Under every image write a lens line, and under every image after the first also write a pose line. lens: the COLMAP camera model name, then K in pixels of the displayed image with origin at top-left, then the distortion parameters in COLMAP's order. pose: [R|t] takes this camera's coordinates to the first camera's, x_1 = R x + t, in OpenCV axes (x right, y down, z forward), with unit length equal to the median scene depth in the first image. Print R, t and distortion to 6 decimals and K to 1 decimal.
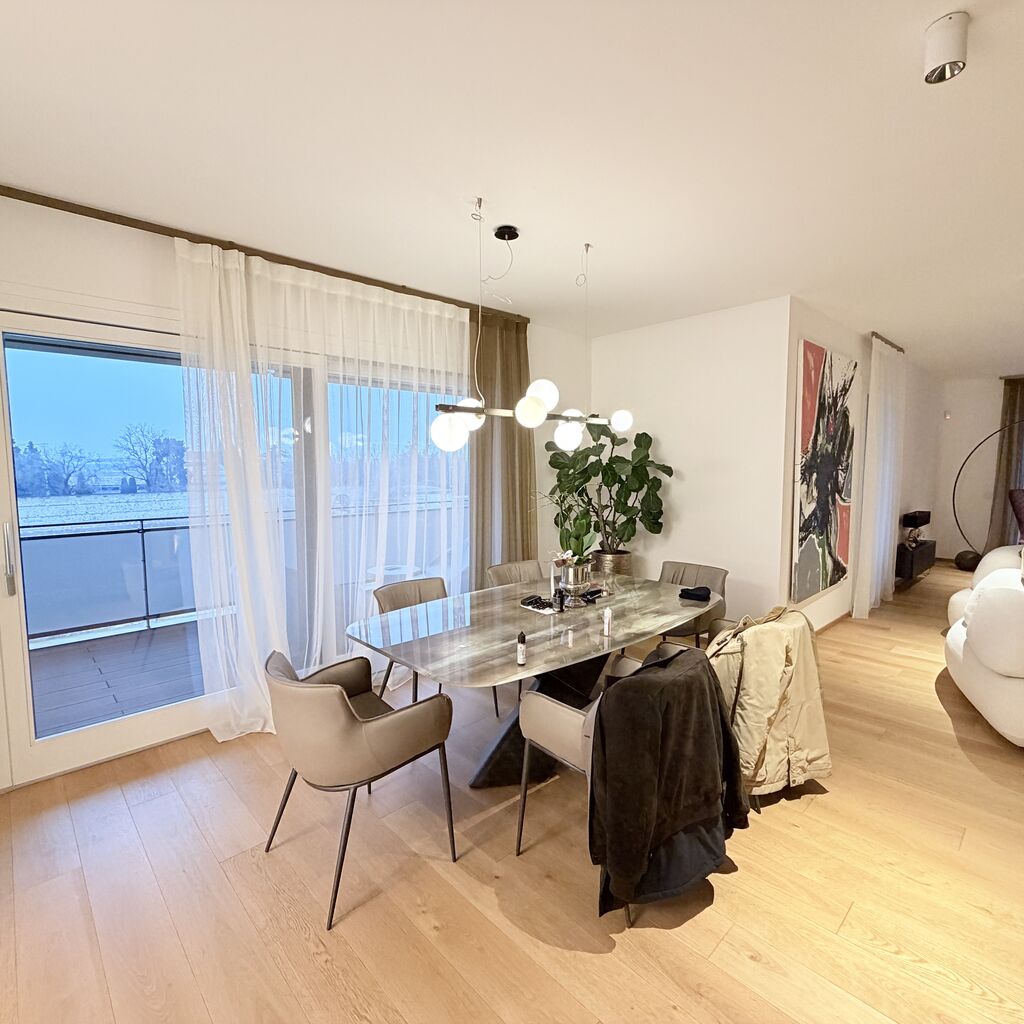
lens RADIAL K [[541.4, 0, 508.1], [0, 541.4, 510.9], [0, 0, 1]] dist [0.001277, -0.001554]
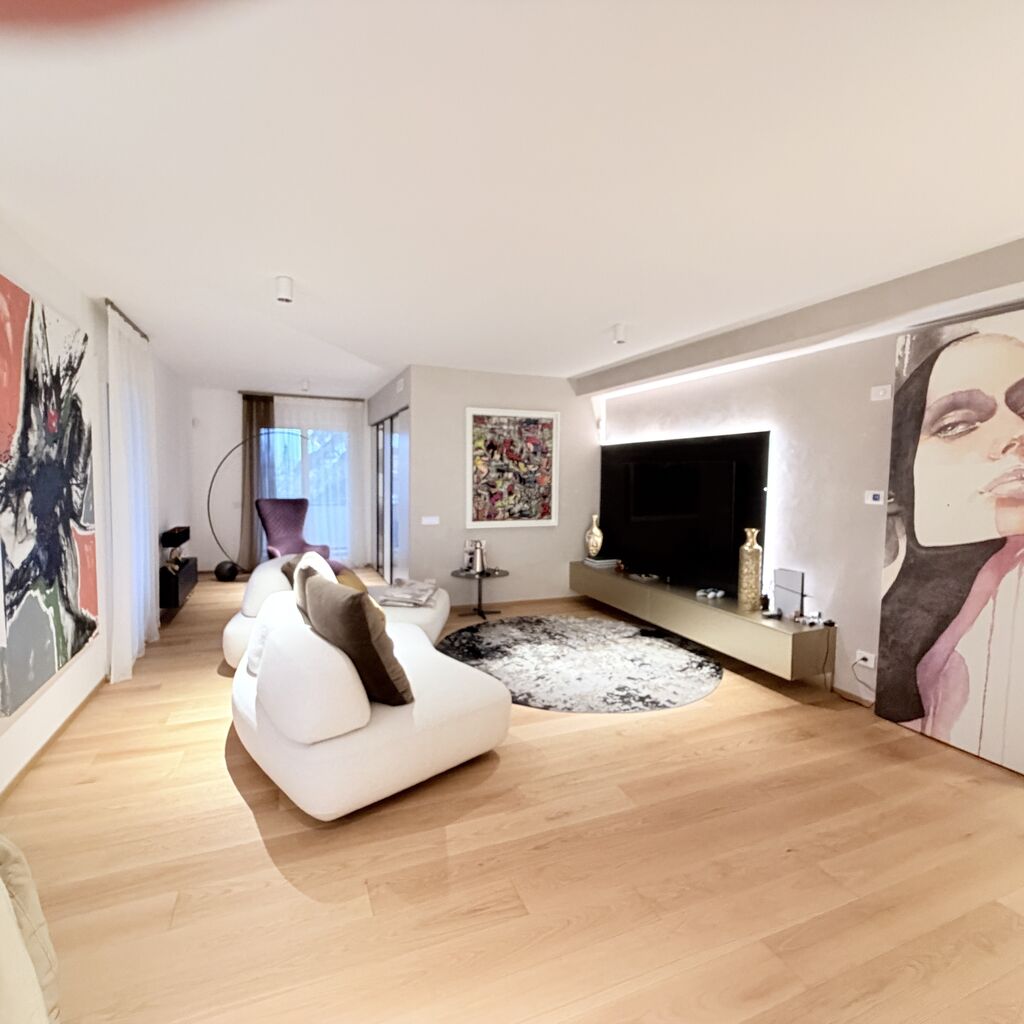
lens RADIAL K [[541.4, 0, 504.7], [0, 541.4, 509.9], [0, 0, 1]] dist [0.001277, -0.001554]
pose [[0.355717, -0.051922, 0.933150, 0.165683], [0.059935, 0.997668, 0.032664, -0.034030], [-0.932670, 0.044310, 0.358000, 0.247231]]
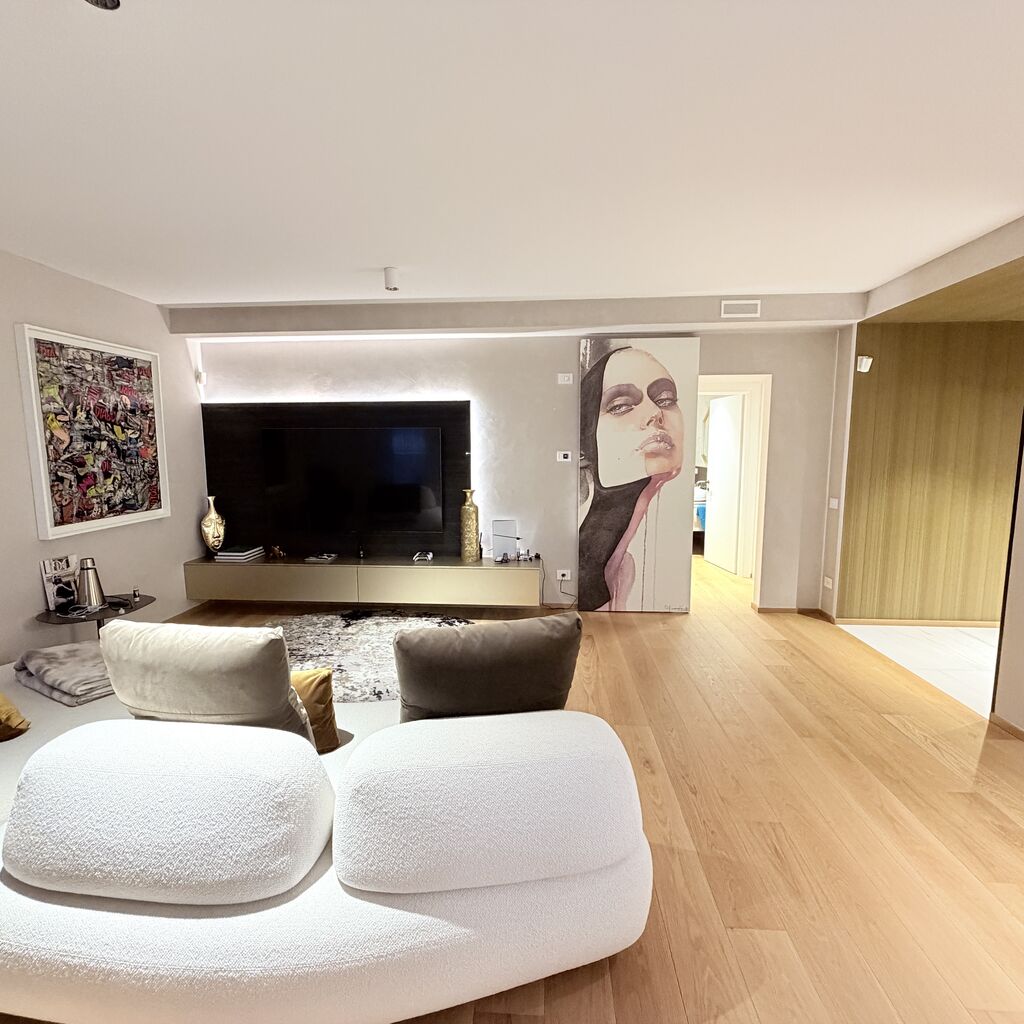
lens RADIAL K [[541.4, 0, 508.5], [0, 541.4, 509.8], [0, 0, 1]] dist [0.001277, -0.001554]
pose [[-0.677532, -0.078651, 0.731276, 0.373243], [0.066542, 0.983633, 0.167445, -0.076181], [-0.732477, 0.162110, -0.661210, 0.824230]]
